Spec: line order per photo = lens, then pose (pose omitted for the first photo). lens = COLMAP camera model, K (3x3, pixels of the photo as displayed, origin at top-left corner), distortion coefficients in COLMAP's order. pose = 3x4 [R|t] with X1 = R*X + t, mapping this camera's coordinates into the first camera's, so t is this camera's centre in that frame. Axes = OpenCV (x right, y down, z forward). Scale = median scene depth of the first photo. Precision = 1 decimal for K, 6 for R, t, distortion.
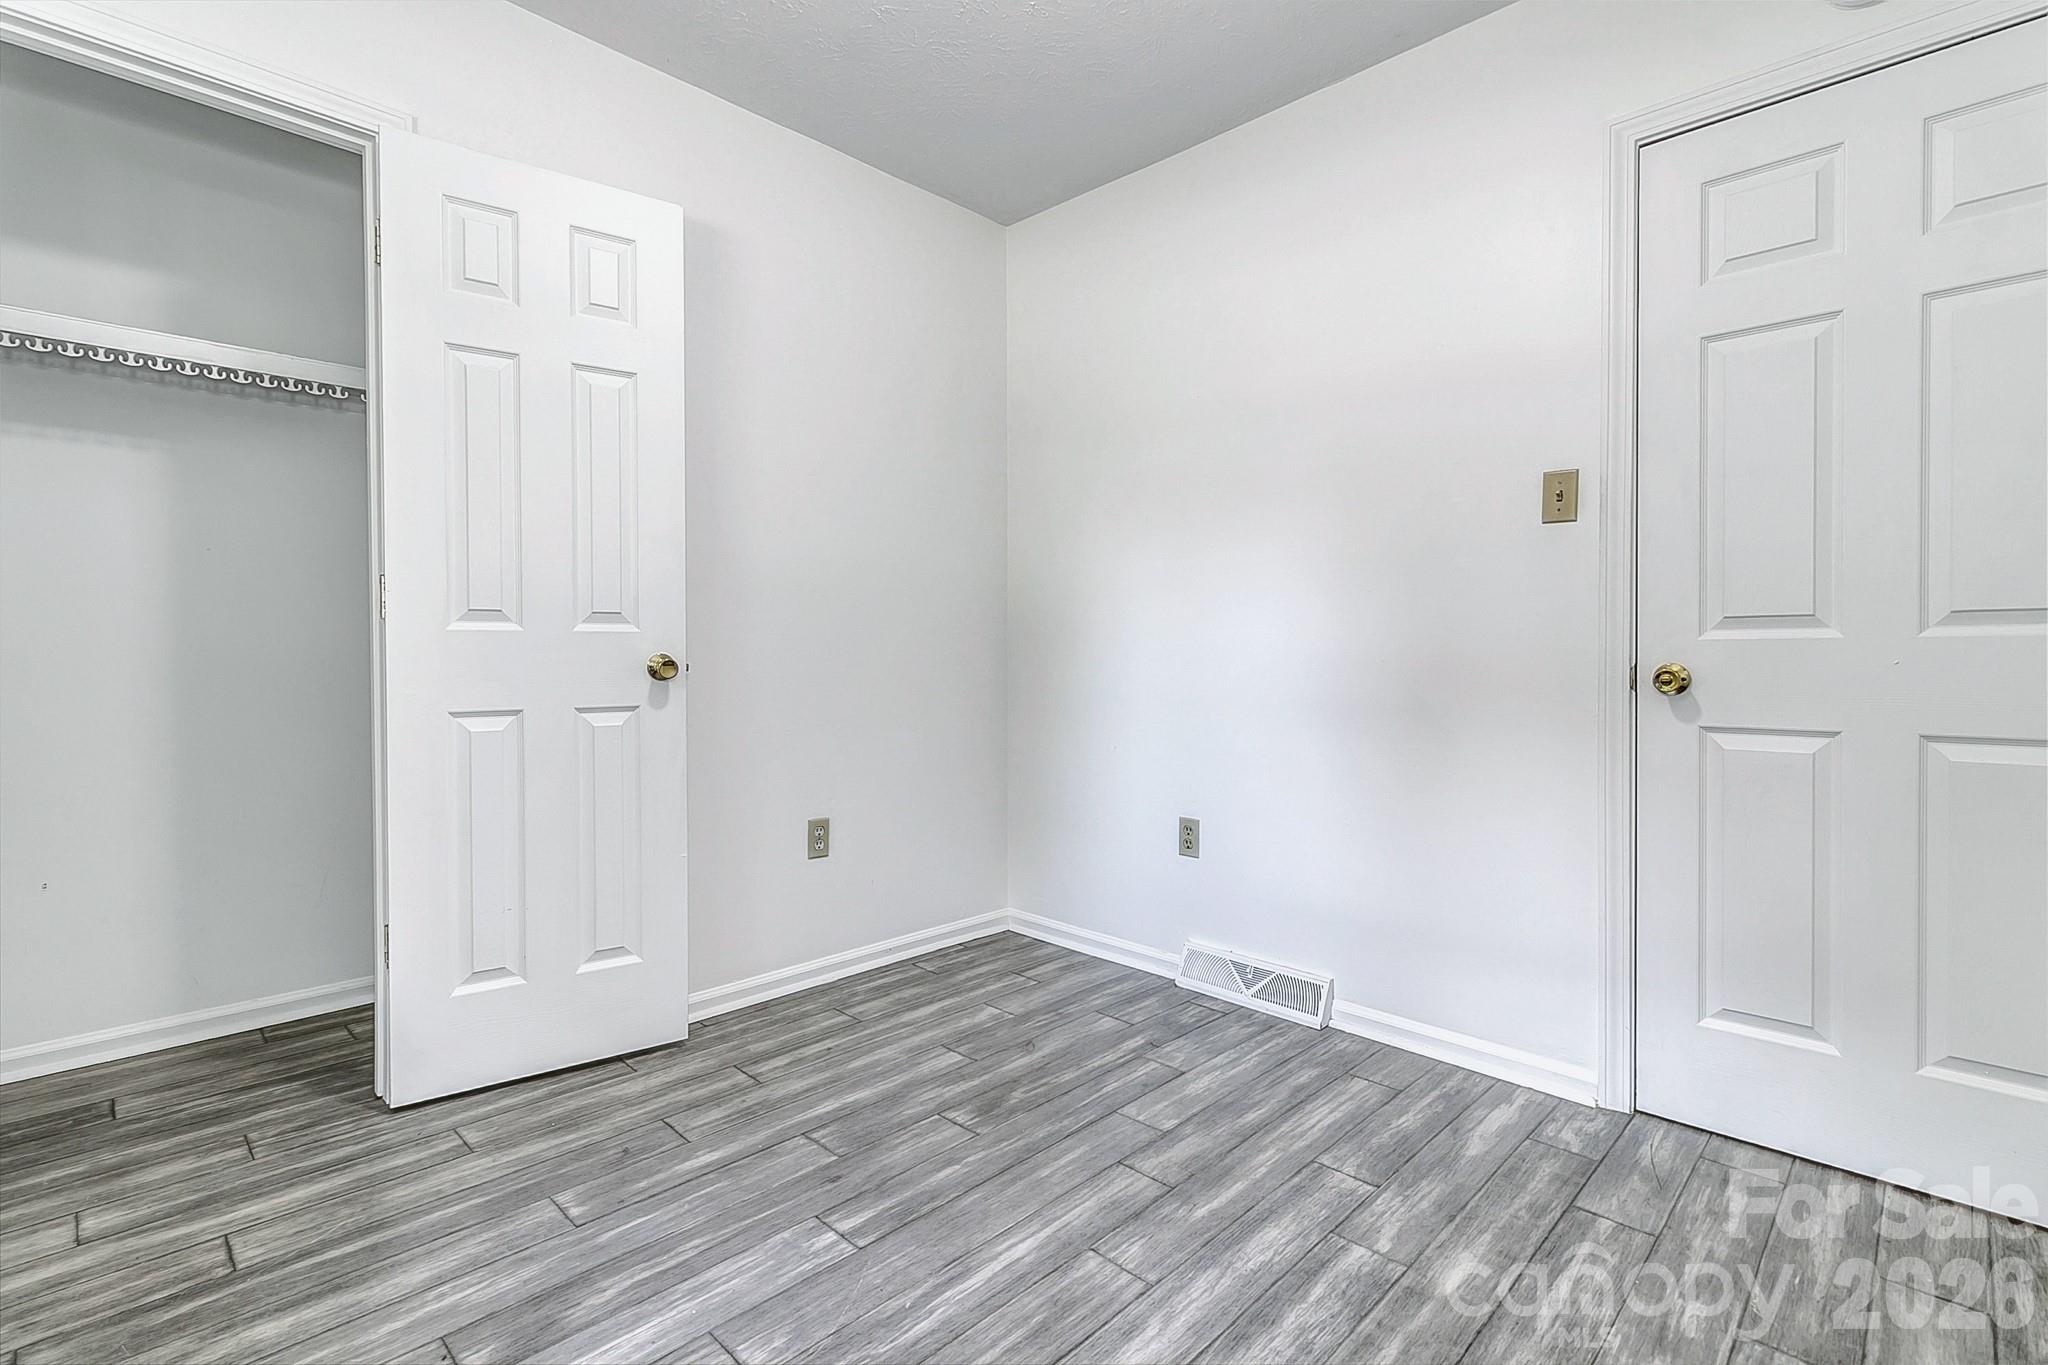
lens RADIAL K [[938.6, 0, 1022.0], [0, 938.6, 667.5], [0, 0, 1]] dist [-0.000830, 0.000319]
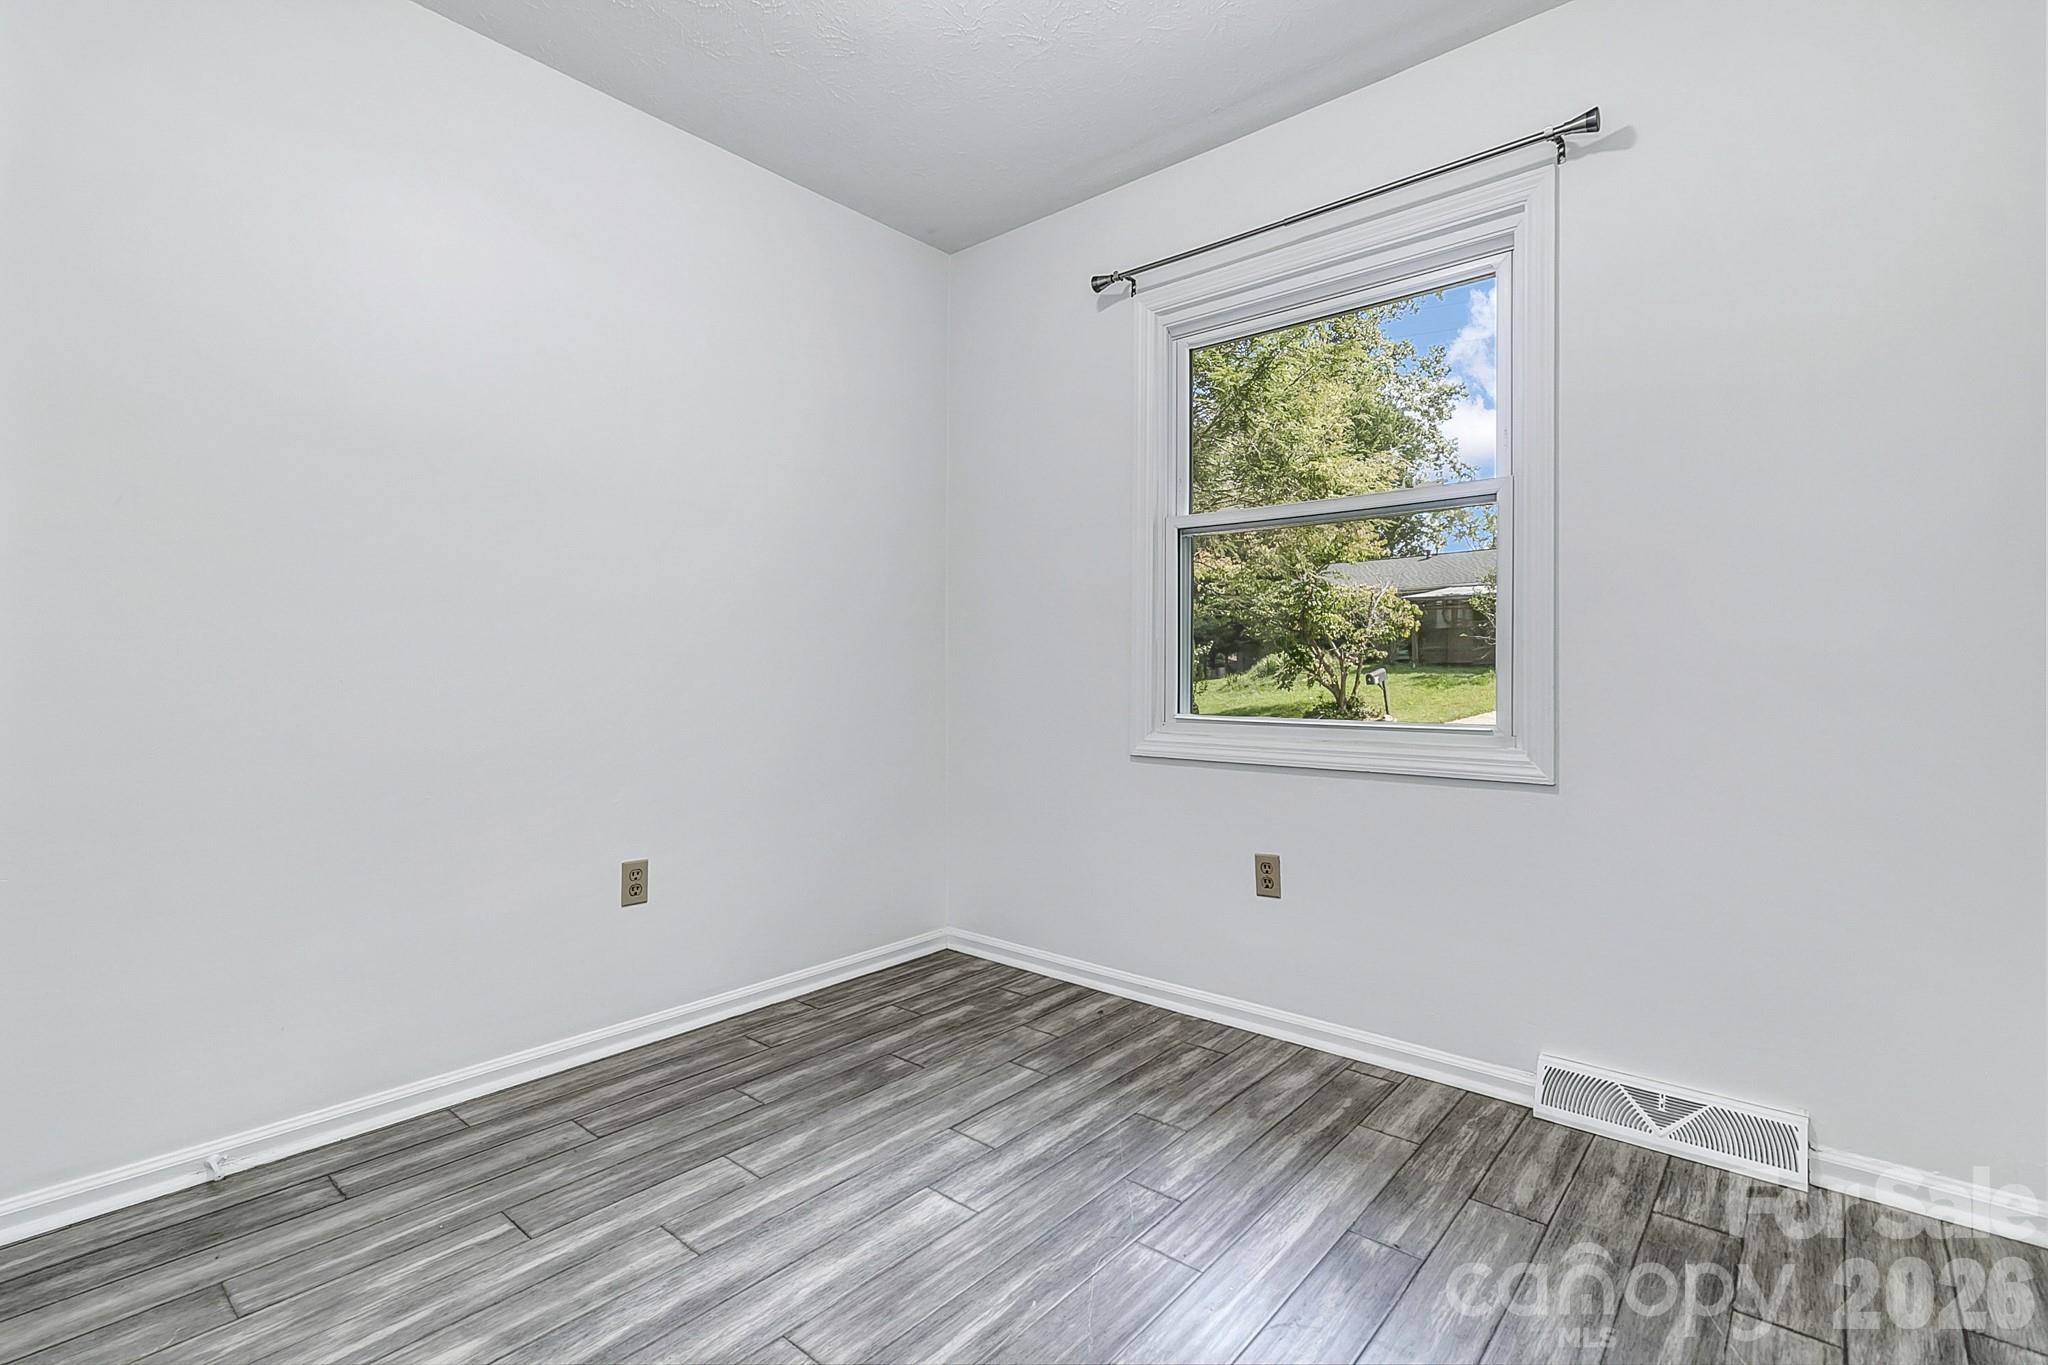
lens RADIAL K [[938.6, 0, 1022.0], [0, 938.6, 667.5], [0, 0, 1]] dist [-0.000830, 0.000319]
pose [[-0.997590, -0.002652, -0.069331, -0.029333], [-0.003331, 0.999948, 0.009686, -0.025538], [0.069301, 0.009894, -0.997547, 1.697991]]
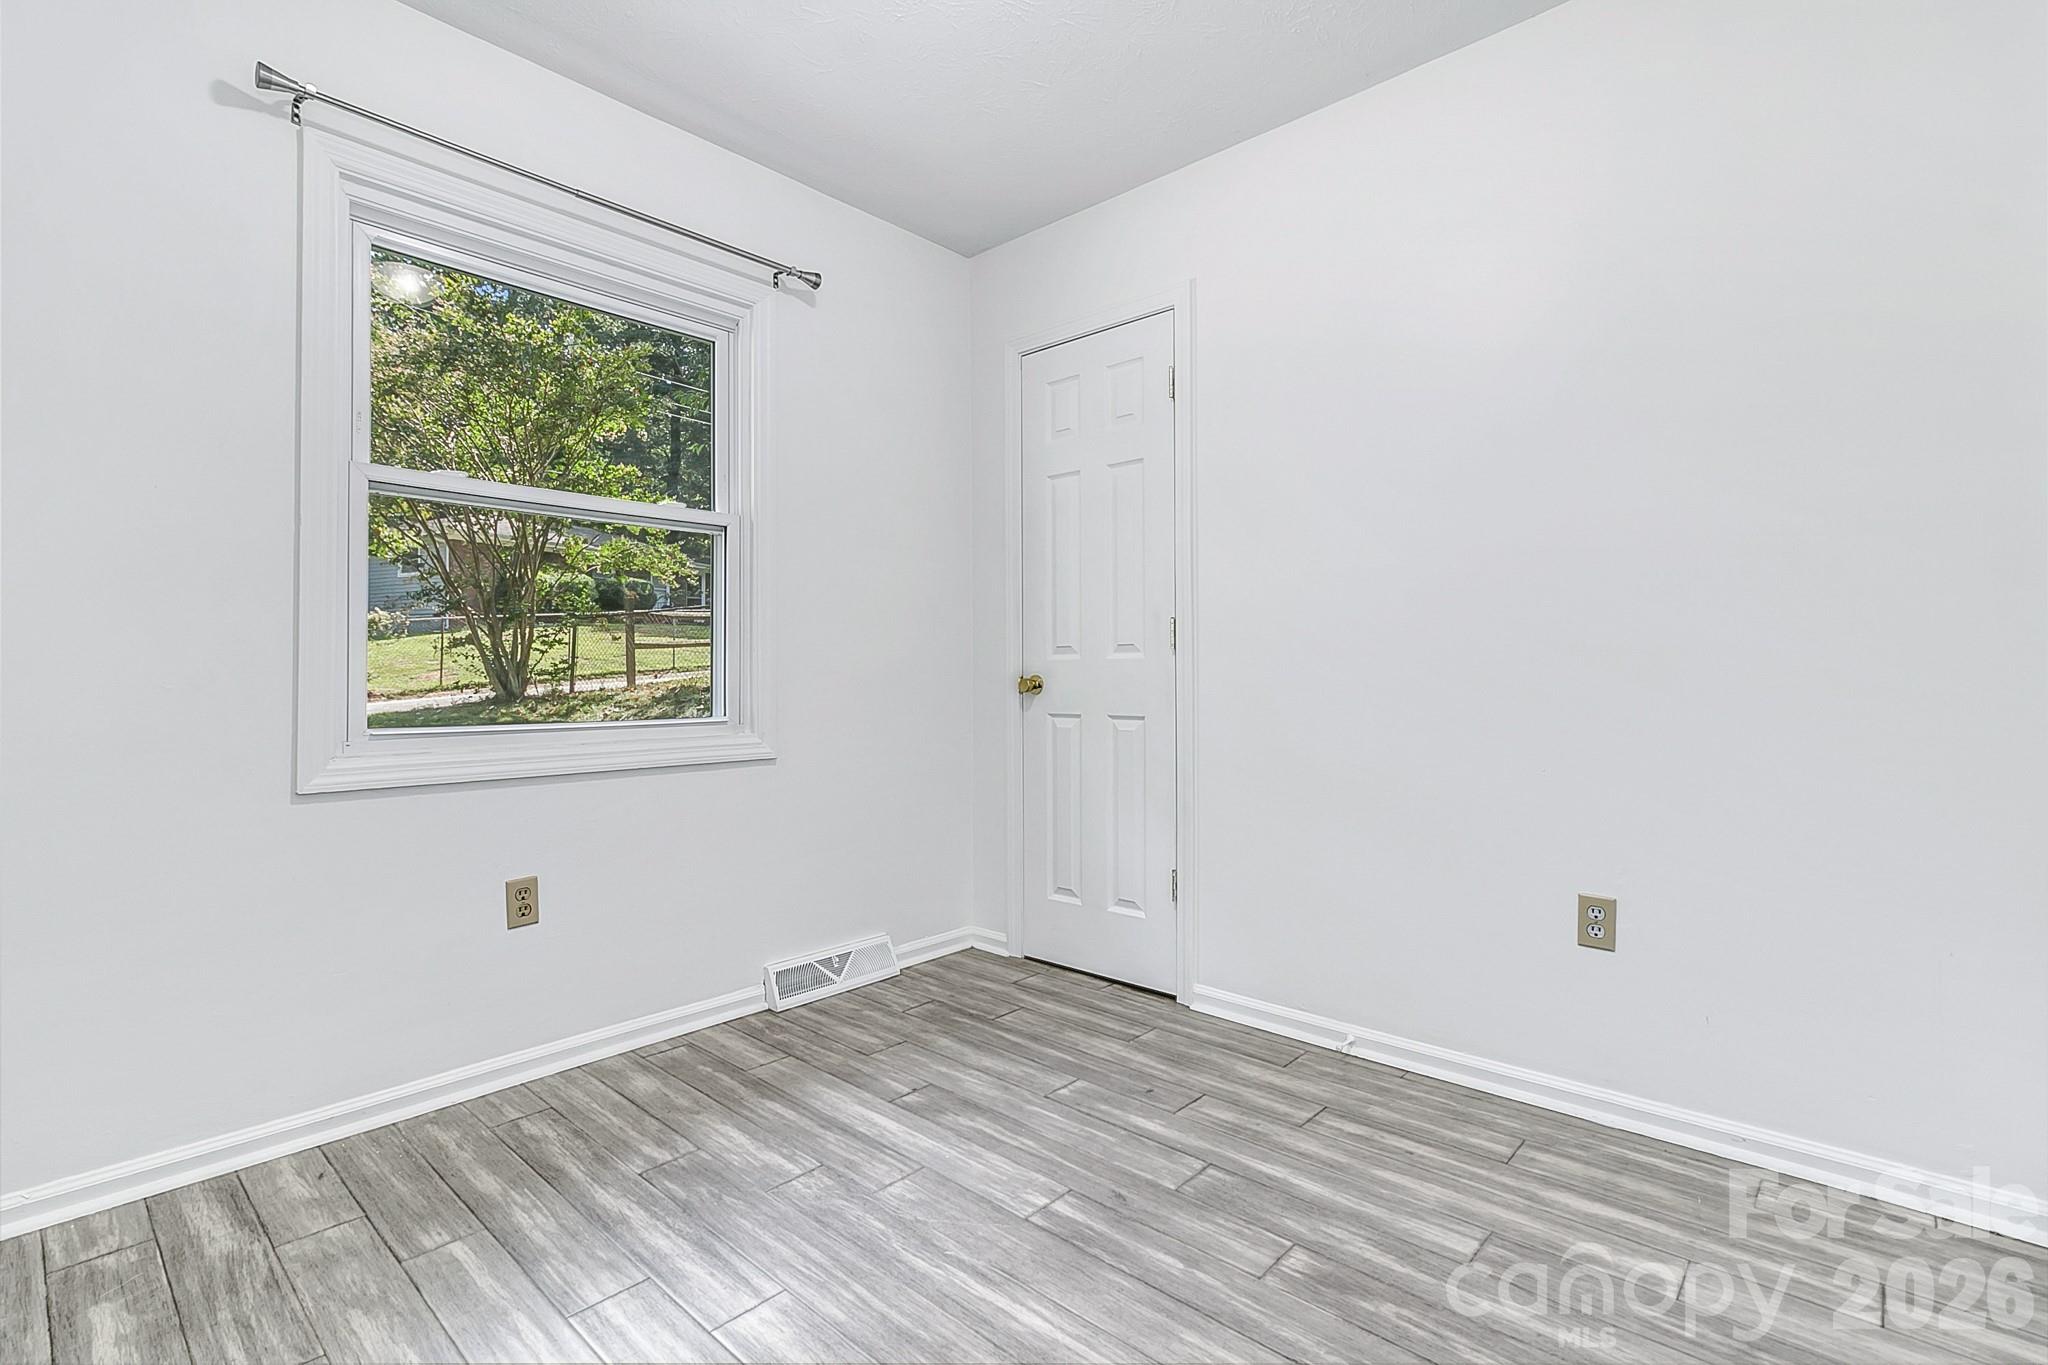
lens RADIAL K [[938.6, 0, 1022.0], [0, 938.6, 667.5], [0, 0, 1]] dist [-0.000830, 0.000319]
pose [[0.039928, -0.008940, -0.999163, 0.846732], [-0.013647, 0.999862, -0.009492, -0.008747], [0.999109, 0.014015, 0.039800, 0.867787]]
